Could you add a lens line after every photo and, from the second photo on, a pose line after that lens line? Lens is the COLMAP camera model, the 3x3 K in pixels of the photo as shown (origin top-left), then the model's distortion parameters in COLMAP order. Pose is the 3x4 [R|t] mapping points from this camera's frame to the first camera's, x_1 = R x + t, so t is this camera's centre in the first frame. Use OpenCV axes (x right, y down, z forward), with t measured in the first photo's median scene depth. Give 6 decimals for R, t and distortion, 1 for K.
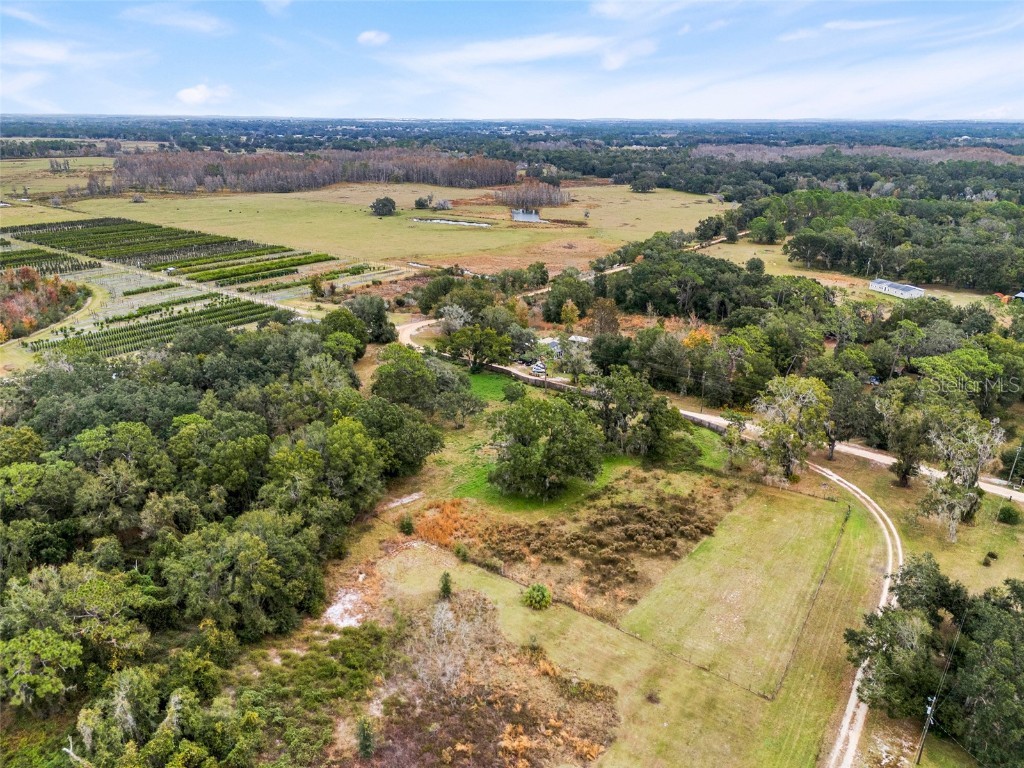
lens RADIAL K [[770.4, 0, 510.1], [0, 770.4, 384.8], [0, 0, 1]] dist [0.076846, -0.068197]
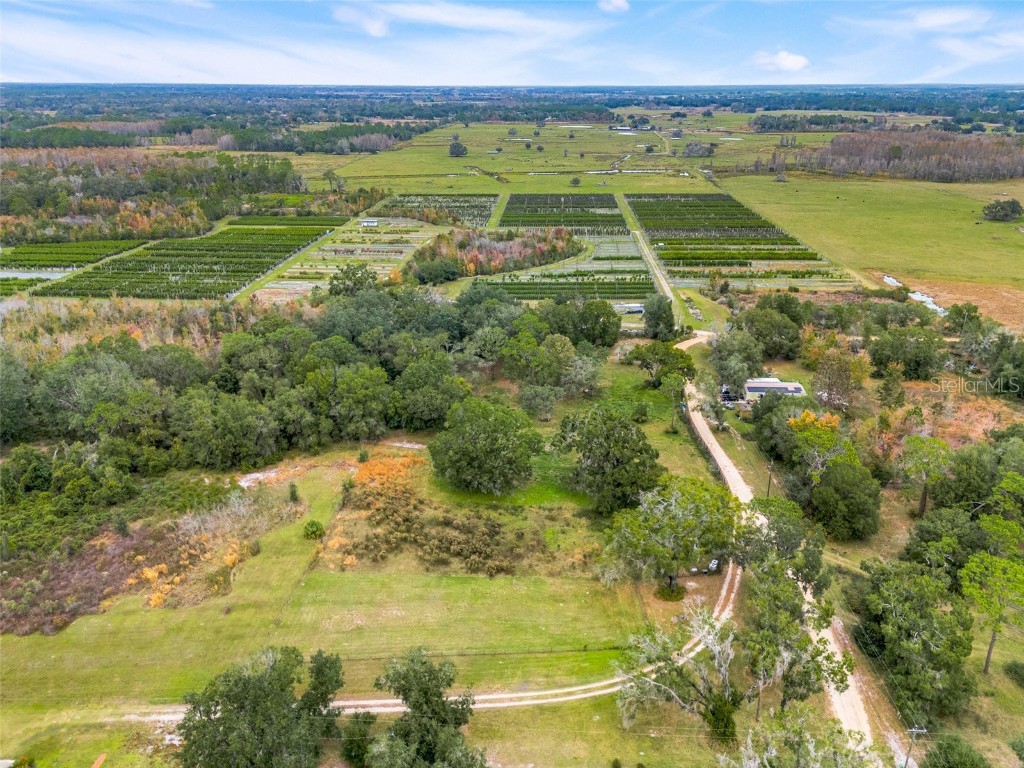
lens RADIAL K [[770.4, 0, 510.1], [0, 770.4, 384.8], [0, 0, 1]] dist [0.076846, -0.068197]
pose [[0.562377, 0.293691, -0.772967, 1.033224], [-0.265304, 0.949464, 0.167728, -0.228877], [0.783164, 0.110745, 0.611874, 0.410434]]
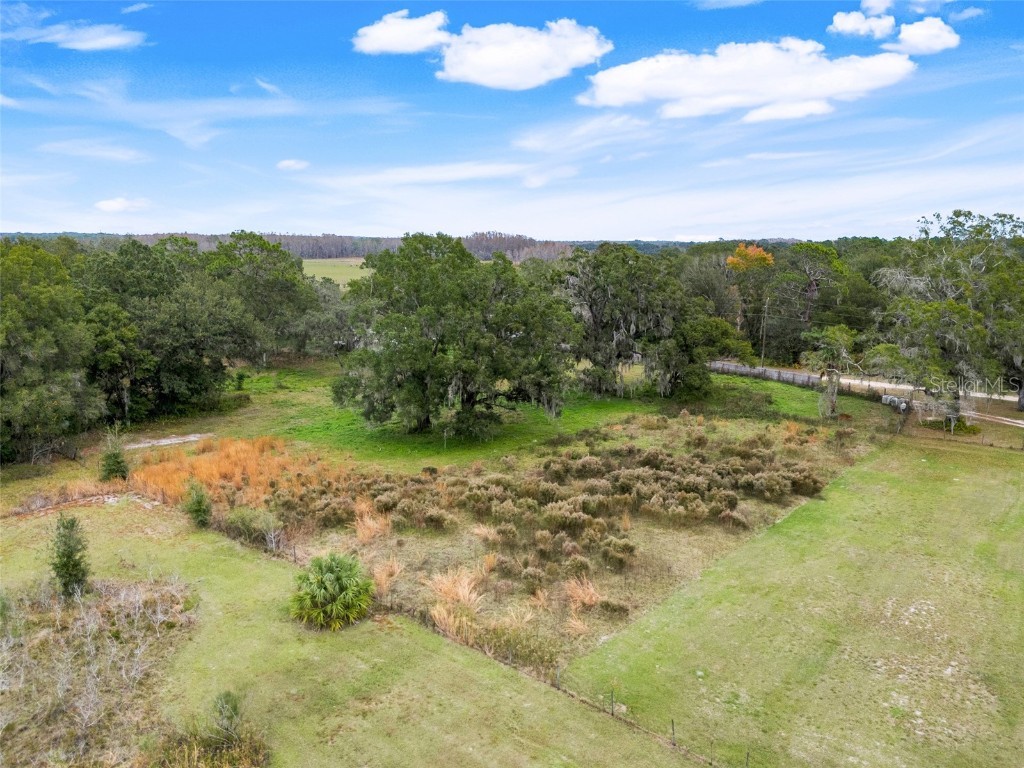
lens RADIAL K [[770.4, 0, 510.1], [0, 770.4, 384.8], [0, 0, 1]] dist [0.076846, -0.068197]
pose [[0.999078, 0.009308, -0.041907, 0.115523], [-0.015597, 0.988206, -0.152334, 0.214280], [0.039995, 0.152848, 0.987440, 0.600303]]
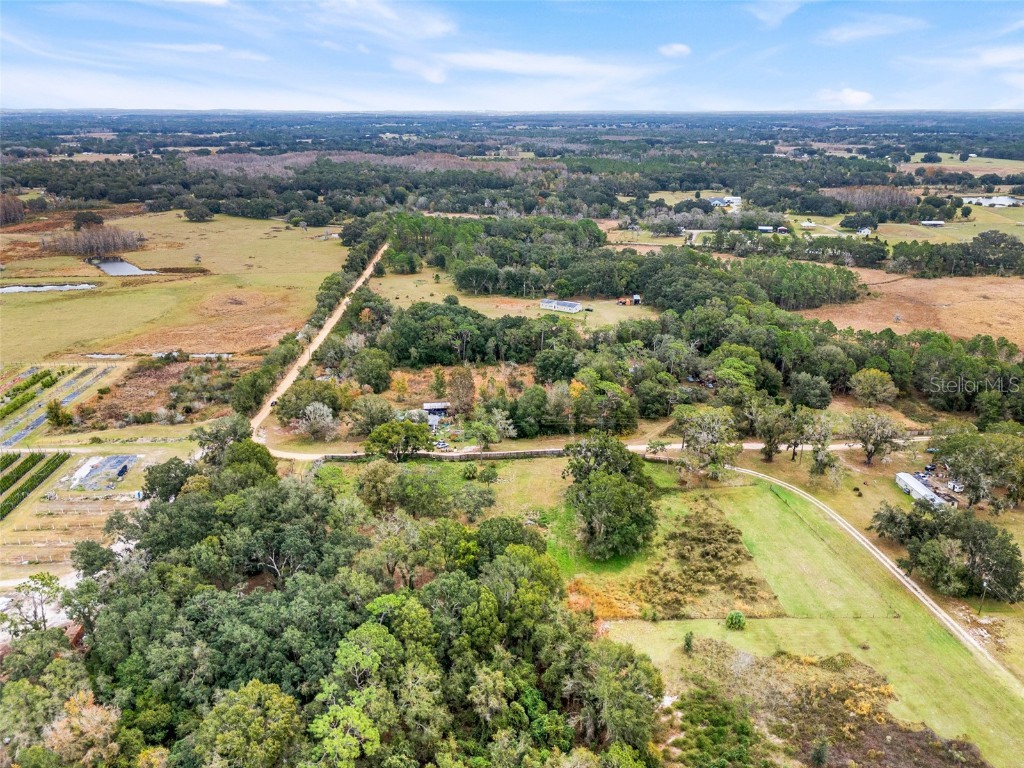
lens RADIAL K [[770.4, 0, 510.1], [0, 770.4, 384.8], [0, 0, 1]] dist [0.076846, -0.068197]
pose [[0.765394, -0.223813, 0.603390, -0.917746], [0.215139, 0.972622, 0.087869, -0.308434], [-0.606537, 0.062558, 0.792590, 0.115186]]
